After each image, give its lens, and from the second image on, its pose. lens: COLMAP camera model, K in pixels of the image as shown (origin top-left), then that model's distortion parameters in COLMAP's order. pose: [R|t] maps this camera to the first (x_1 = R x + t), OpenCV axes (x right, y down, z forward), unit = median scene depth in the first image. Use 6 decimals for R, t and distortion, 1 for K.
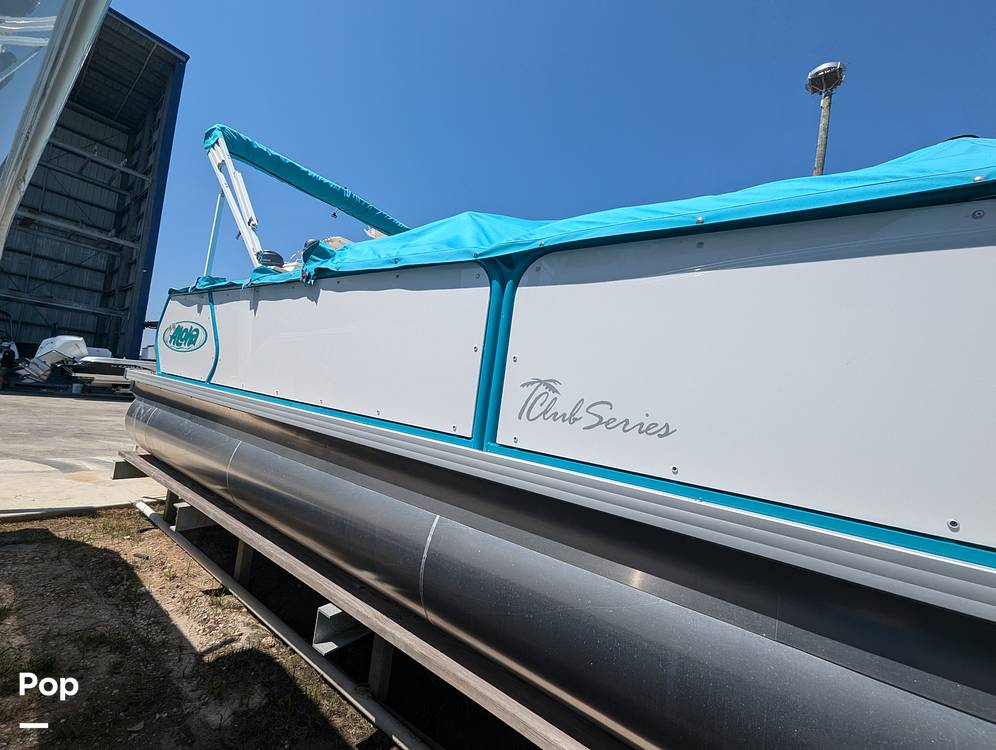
lens RADIAL K [[392.4, 0, 510.4], [0, 392.4, 380.8], [0, 0, 1]] dist [0.016342, -0.005490]
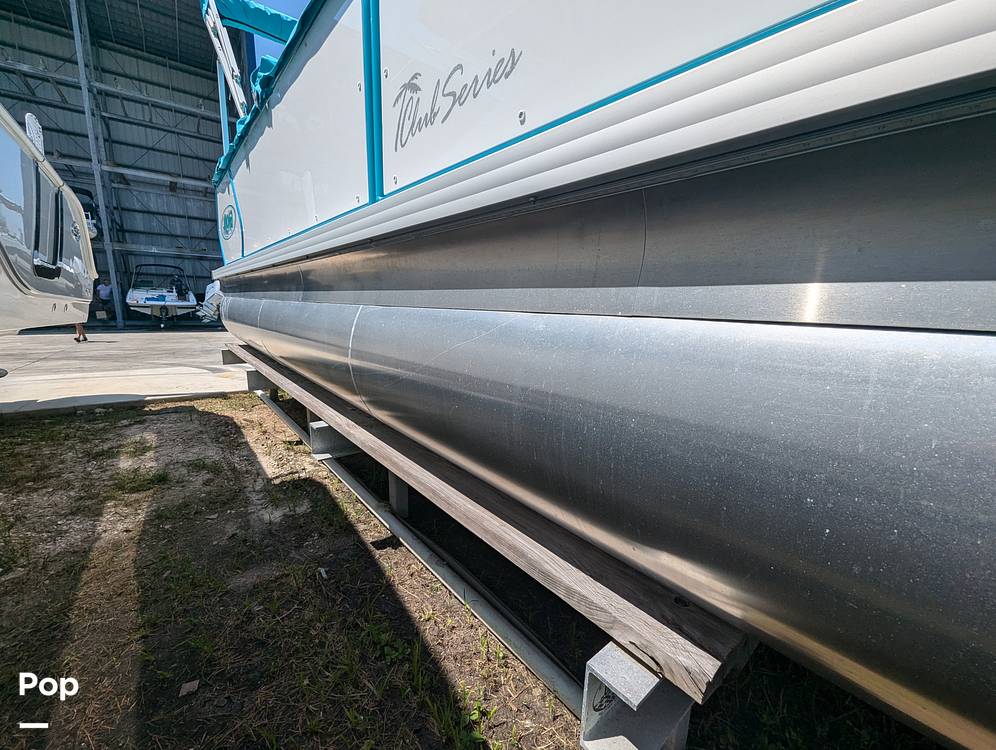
lens RADIAL K [[397.5, 0, 509.7], [0, 397.5, 381.5], [0, 0, 1]] dist [0.000245, 0.005343]
pose [[0.961624, -0.046423, -0.270414, 0.200480], [0.102851, 0.974706, 0.198419, 0.189121], [0.254363, -0.218617, 0.942076, 0.091960]]
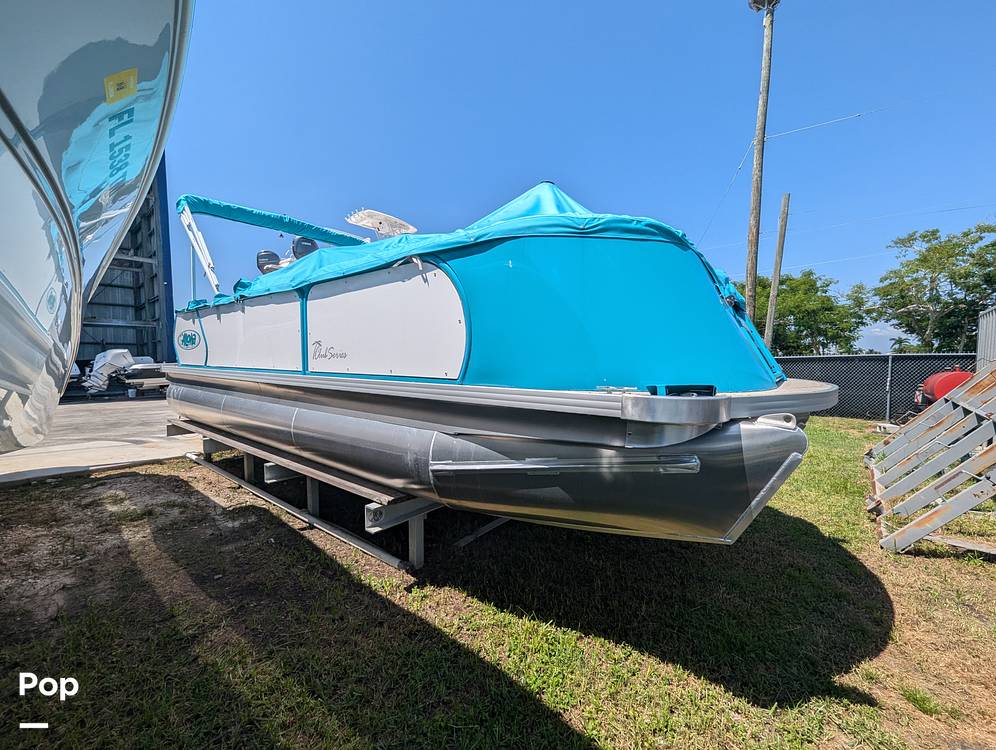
lens RADIAL K [[397.5, 0, 509.7], [0, 397.5, 381.5], [0, 0, 1]] dist [0.000245, 0.005343]
pose [[0.990543, -0.116083, -0.073138, 0.605832], [0.122720, 0.987985, 0.093947, 0.067412], [0.061353, -0.102034, 0.992887, -0.580426]]
